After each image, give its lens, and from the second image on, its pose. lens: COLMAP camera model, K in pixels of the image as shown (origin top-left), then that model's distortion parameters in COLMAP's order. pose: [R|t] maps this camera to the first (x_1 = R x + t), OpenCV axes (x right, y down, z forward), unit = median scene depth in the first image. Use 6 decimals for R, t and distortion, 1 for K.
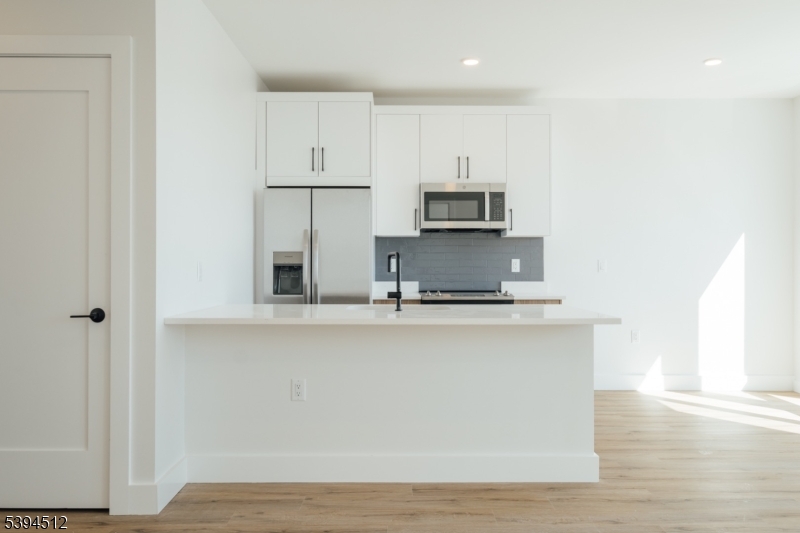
lens RADIAL K [[615.8, 0, 419.3], [0, 615.8, 264.0], [0, 0, 1]] dist [0.028729, -0.002217]
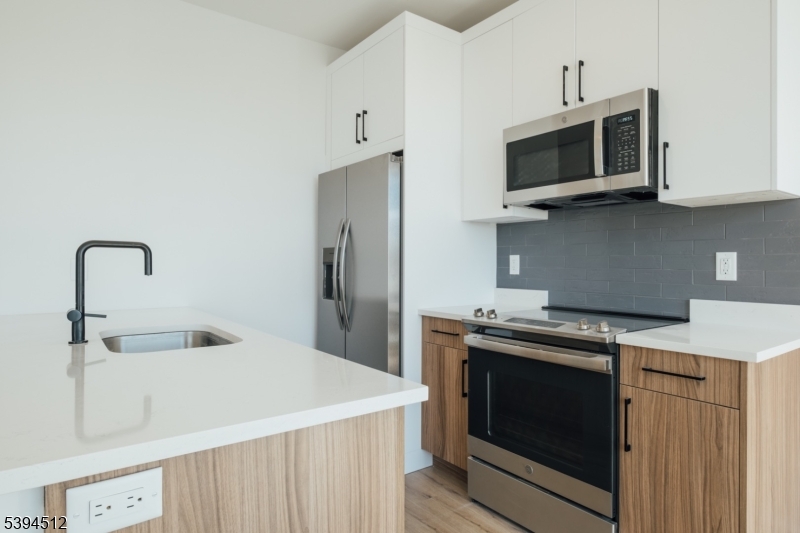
lens RADIAL K [[455.6, 0, 396.6], [0, 455.6, 268.3], [0, 0, 1]] dist [0.027623, -0.002192]
pose [[0.572224, 0.011912, -0.820011, 0.350842], [-0.010397, 0.999920, 0.007270, 0.004355], [0.820032, 0.004366, 0.572301, 0.709448]]
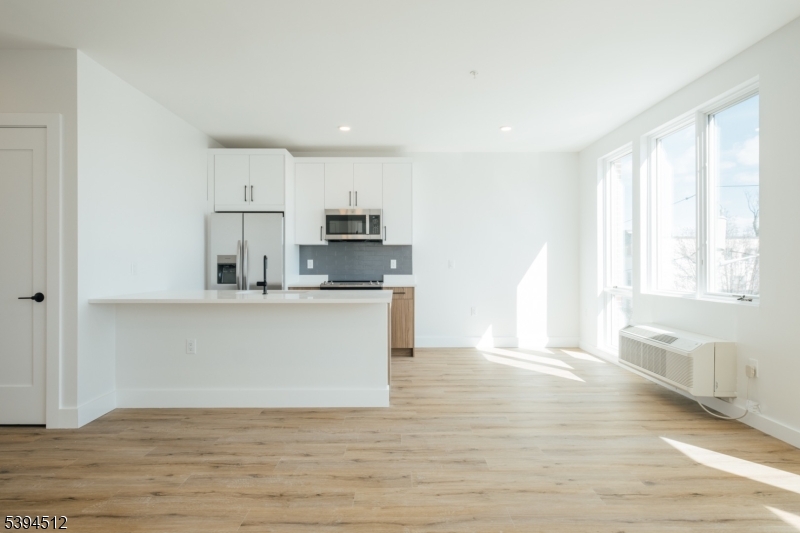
lens RADIAL K [[419.3, 0, 405.9], [0, 419.3, 263.8], [0, 0, 1]] dist [0.021507, -0.000761]
pose [[0.999950, -0.001646, -0.009864, 0.231640], [0.001665, 0.999997, 0.001914, -0.000020], [0.009861, -0.001930, 0.999950, -0.019084]]
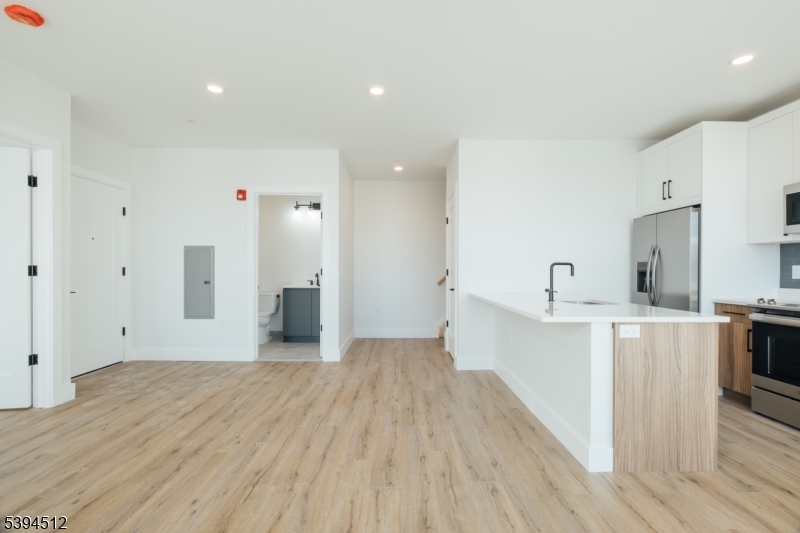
lens RADIAL K [[377.8, 0, 399.6], [0, 377.8, 273.3], [0, 0, 1]] dist [0.003493, -0.000821]
pose [[0.007193, 0.008359, -0.999939, 0.629700], [-0.011835, 0.999896, 0.008274, 0.006984], [0.999904, 0.011775, 0.007291, 0.450145]]
